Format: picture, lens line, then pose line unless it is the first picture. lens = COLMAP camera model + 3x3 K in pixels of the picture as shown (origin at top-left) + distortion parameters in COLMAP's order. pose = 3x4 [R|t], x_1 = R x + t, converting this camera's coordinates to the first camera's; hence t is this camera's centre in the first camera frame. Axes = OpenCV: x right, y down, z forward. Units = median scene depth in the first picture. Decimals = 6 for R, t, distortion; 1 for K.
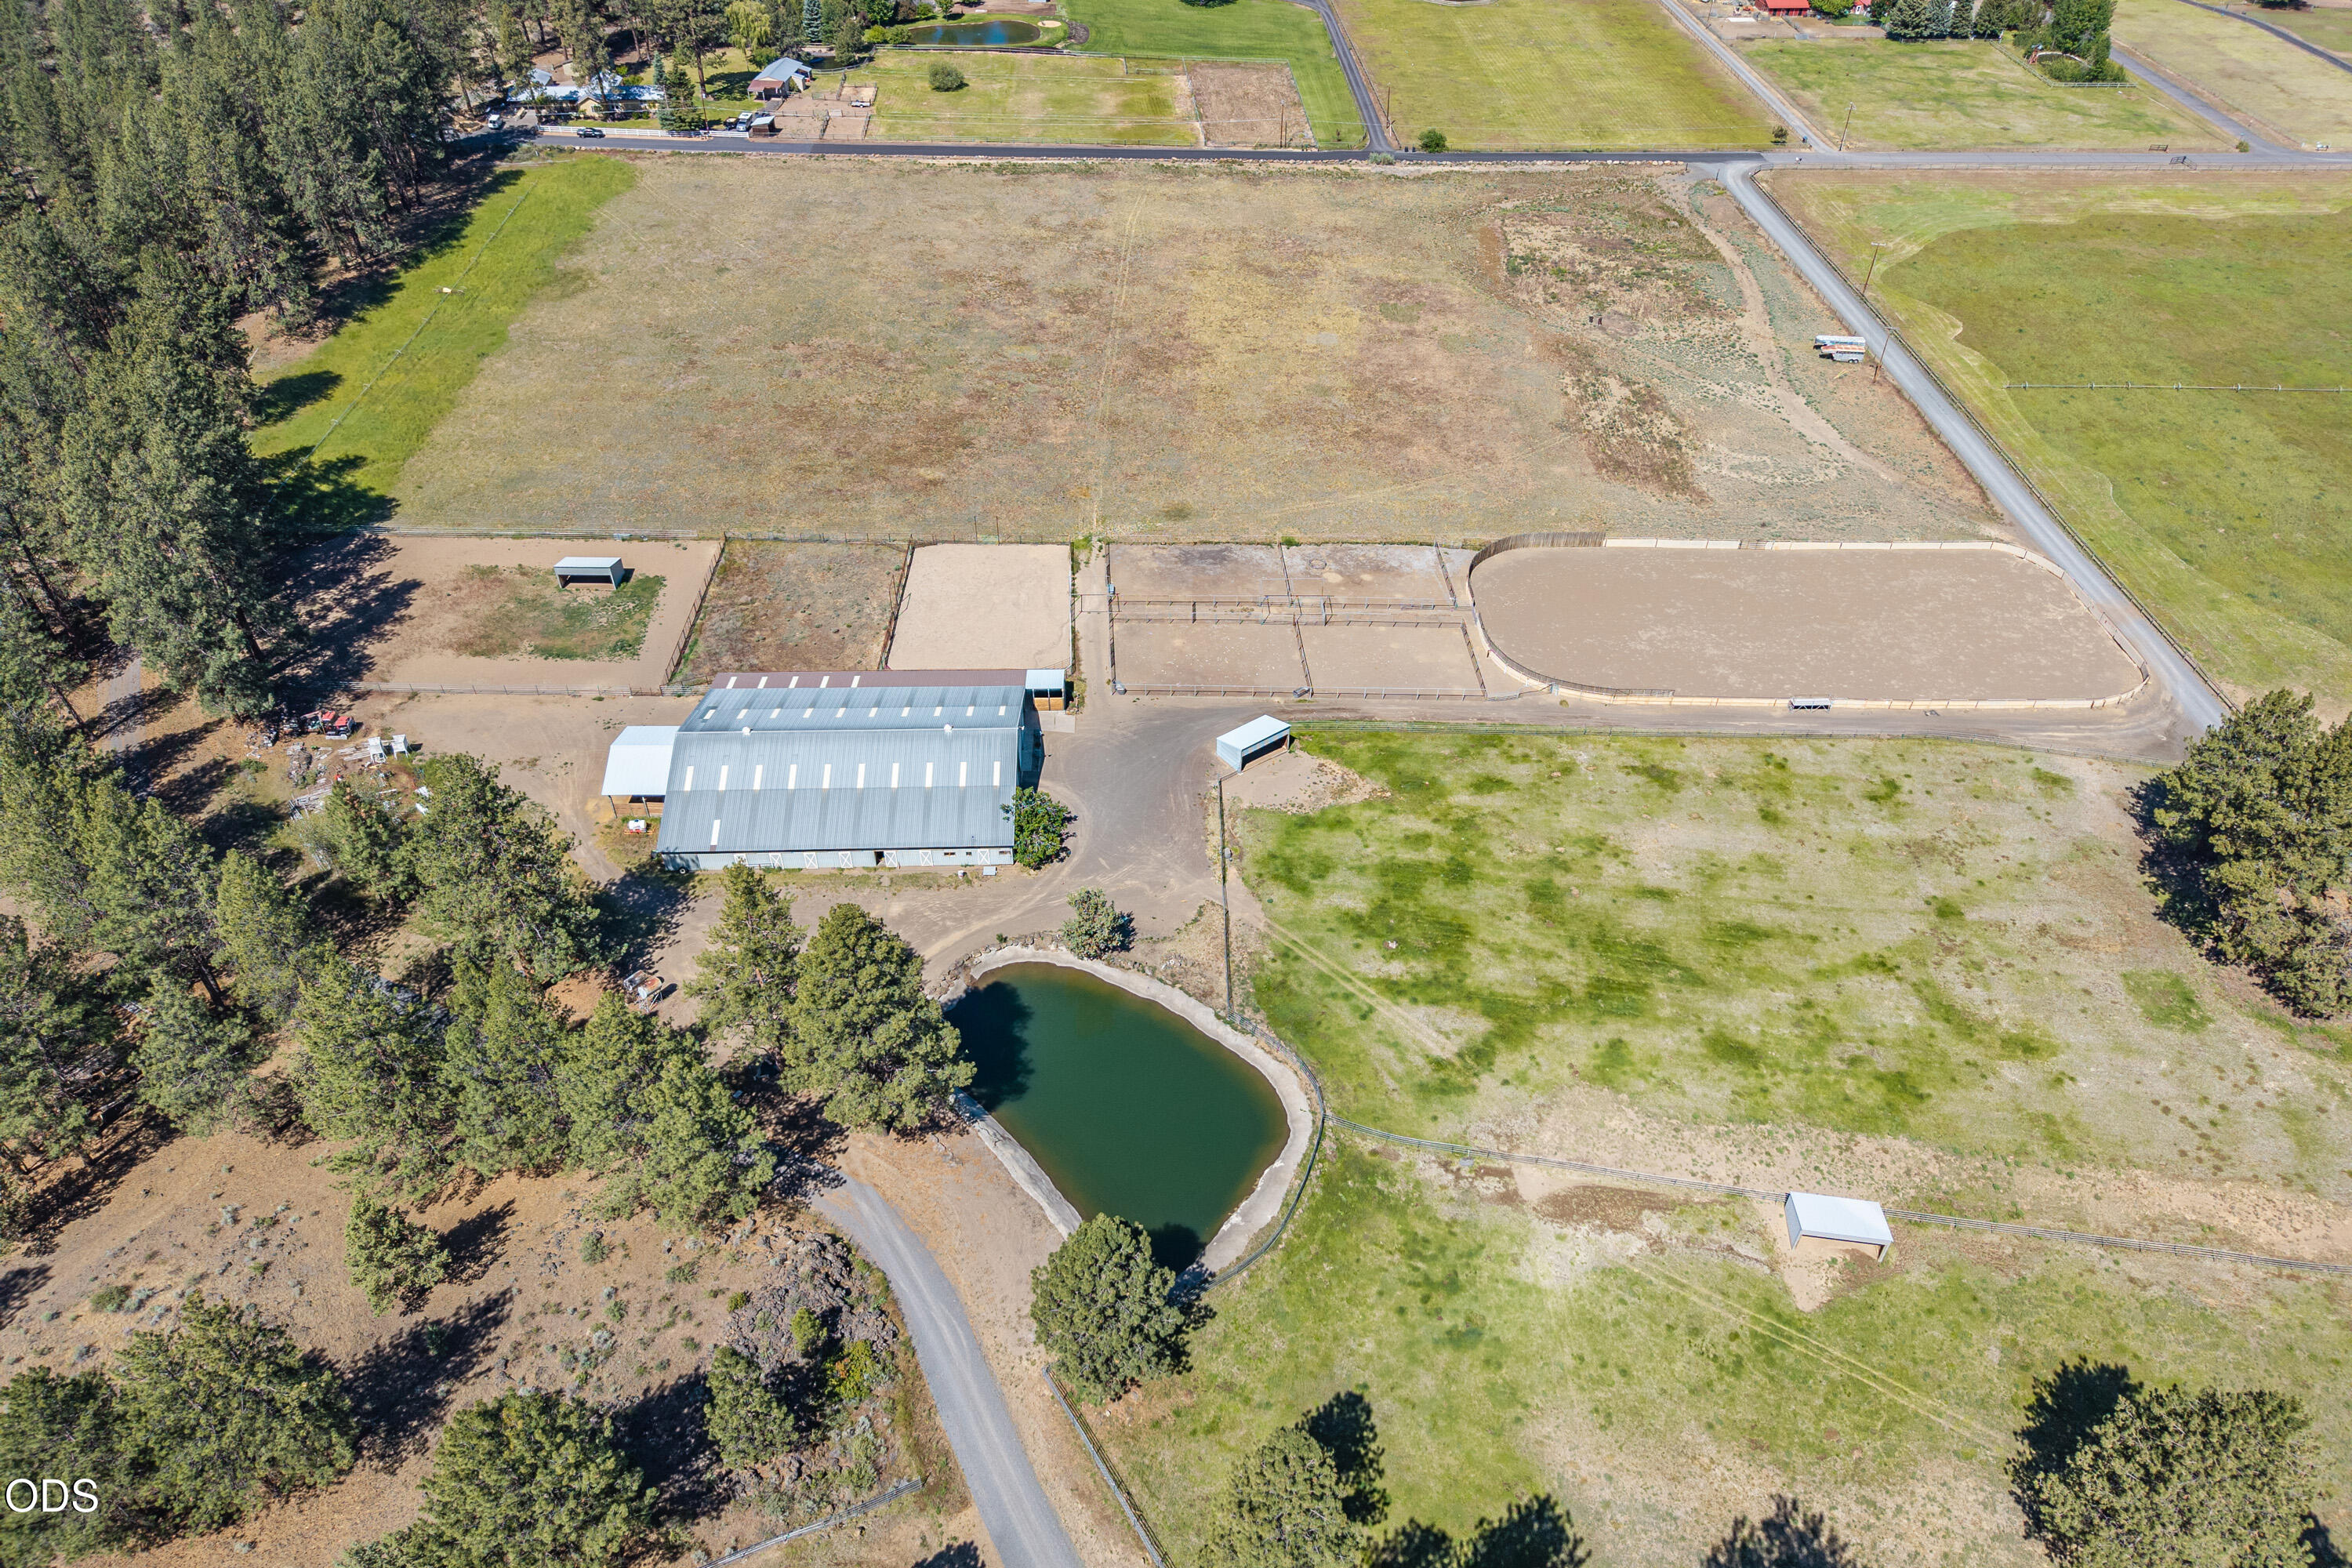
lens RADIAL K [[1571.6, 0, 1165.2], [0, 1571.6, 787.8], [0, 0, 1]] dist [0.006179, -0.009791]
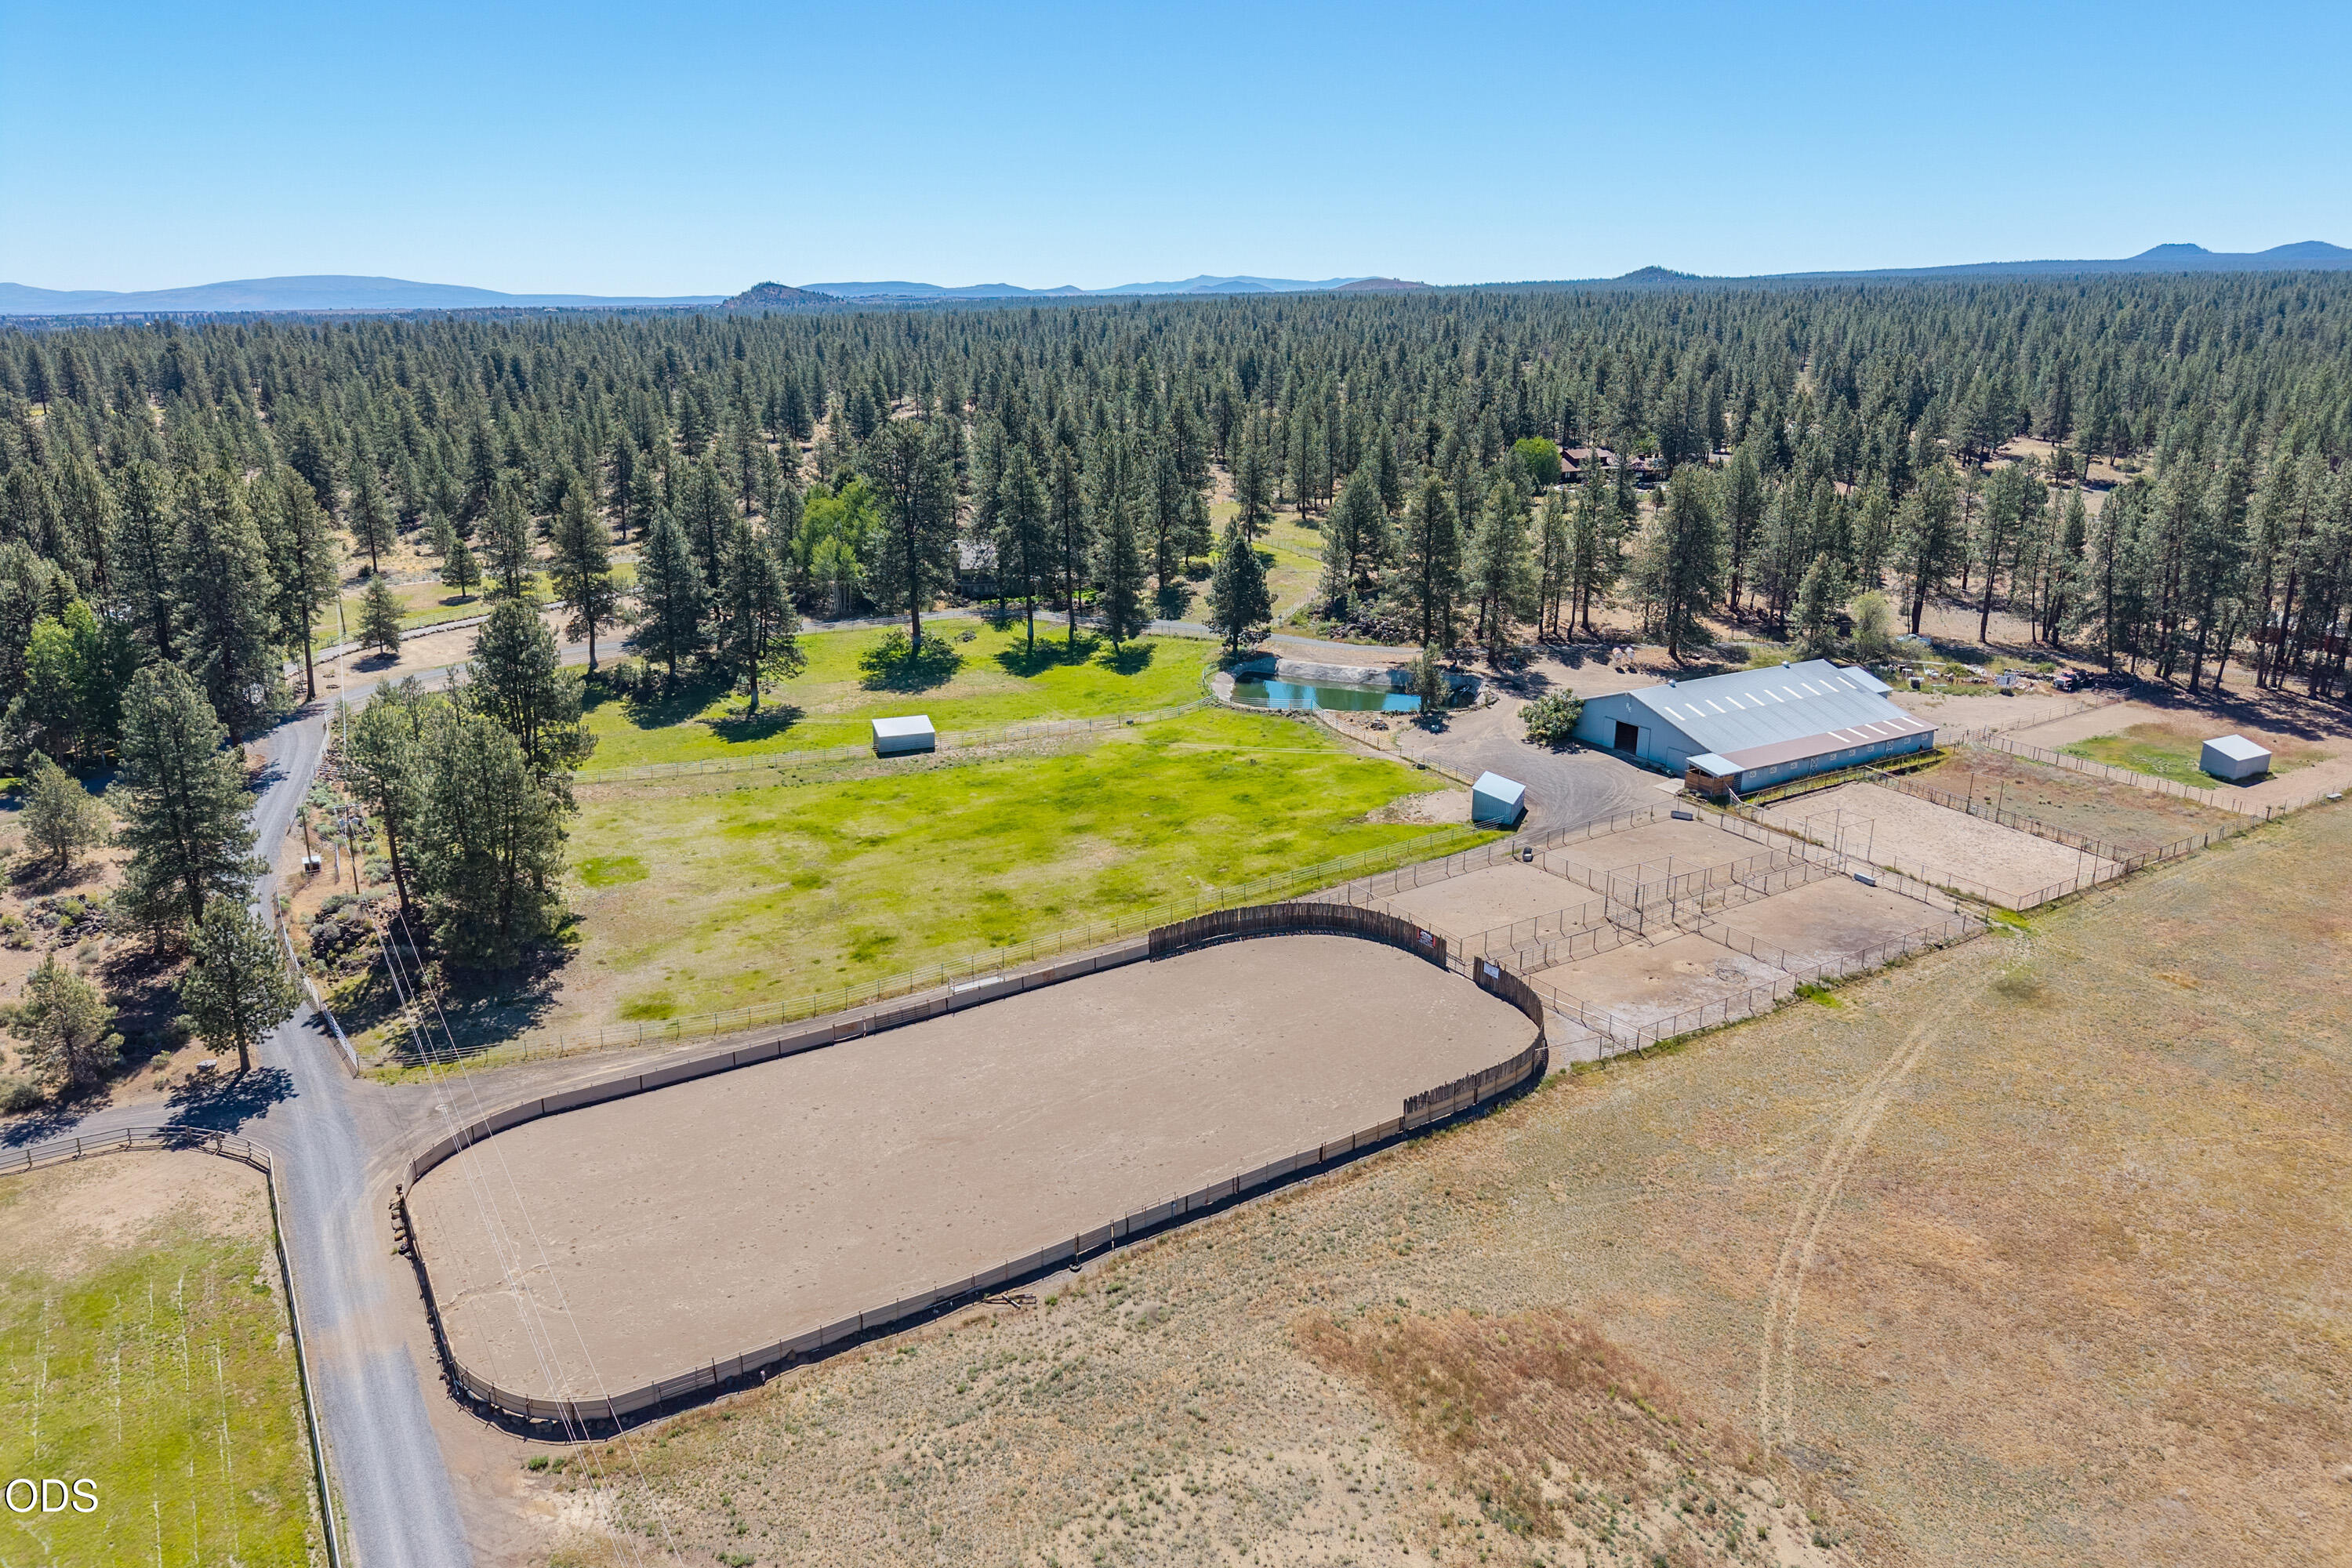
lens RADIAL K [[1571.6, 0, 1167.9], [0, 1571.6, 778.5], [0, 0, 1]] dist [0.006179, -0.009791]
pose [[-0.868412, 0.133001, -0.477672, 0.573345], [-0.329366, 0.565384, 0.756214, -0.578148], [0.370645, 0.814034, -0.447180, 1.105509]]
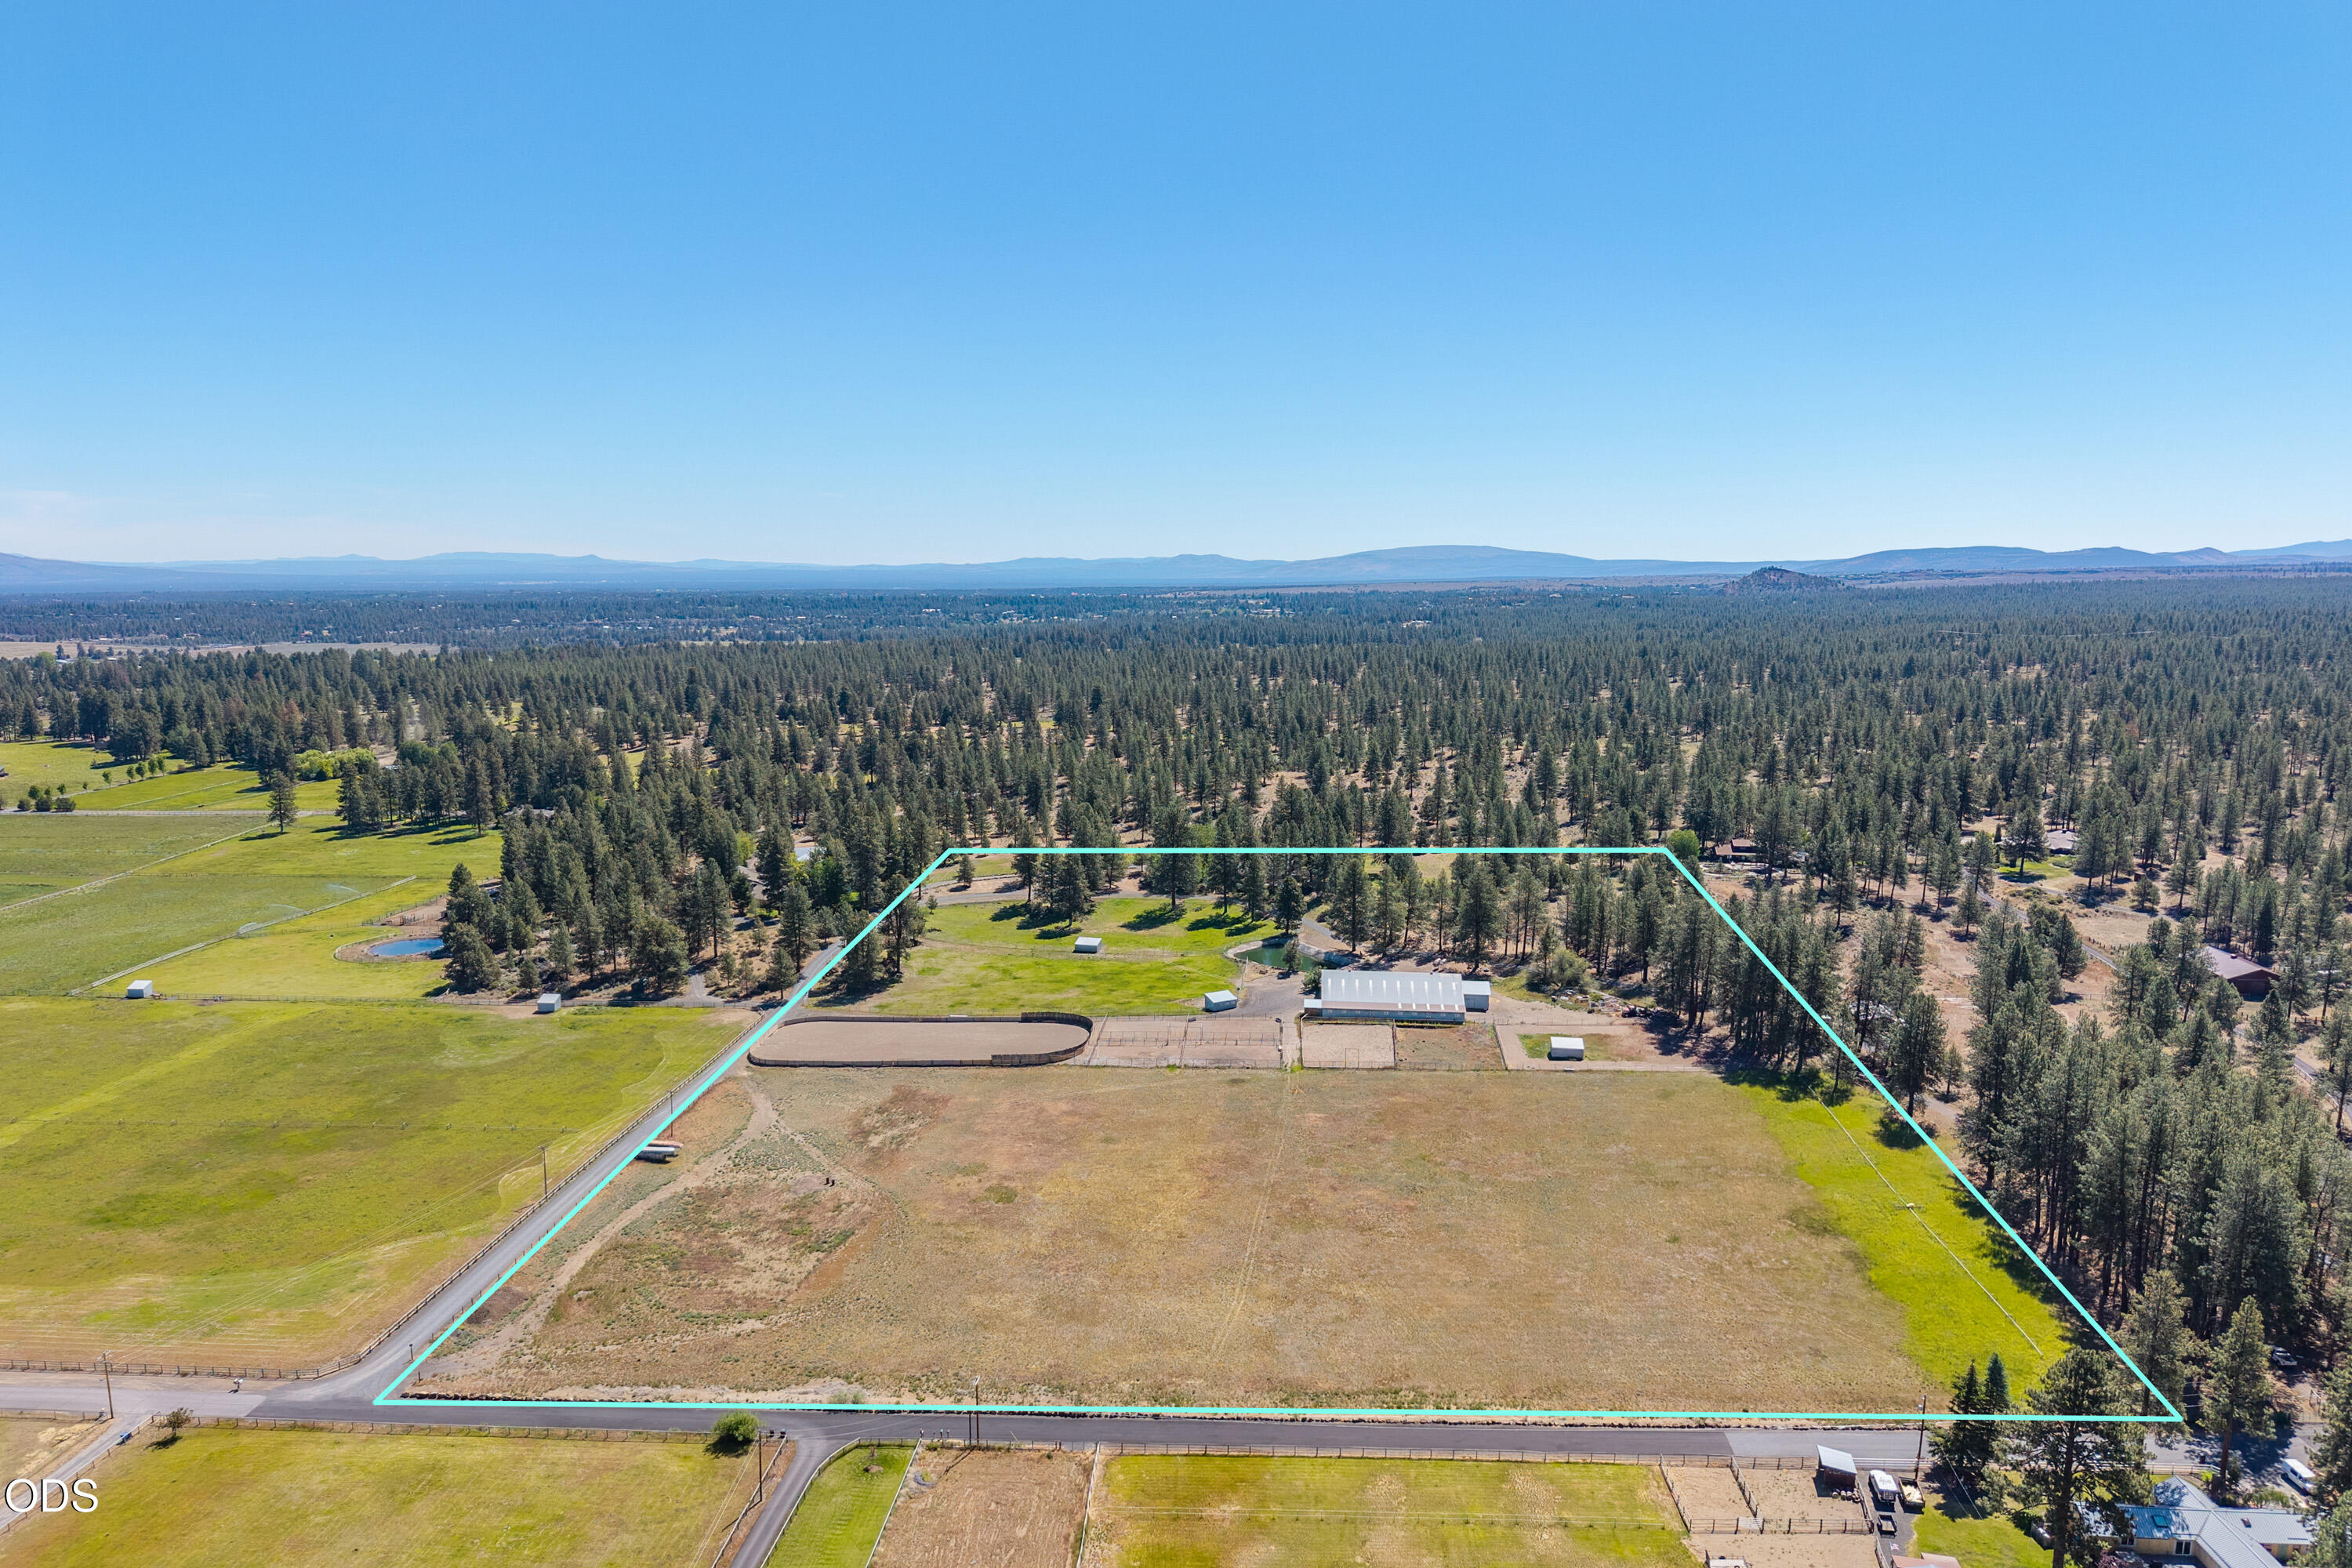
lens RADIAL K [[1571.6, 0, 1171.8], [0, 1571.6, 786.7], [0, 0, 1]] dist [0.006179, -0.009791]
pose [[-0.993162, -0.020946, 0.114847, -0.106912], [0.072269, 0.662288, 0.745756, -1.614213], [-0.091682, 0.748956, -0.656246, 1.876724]]
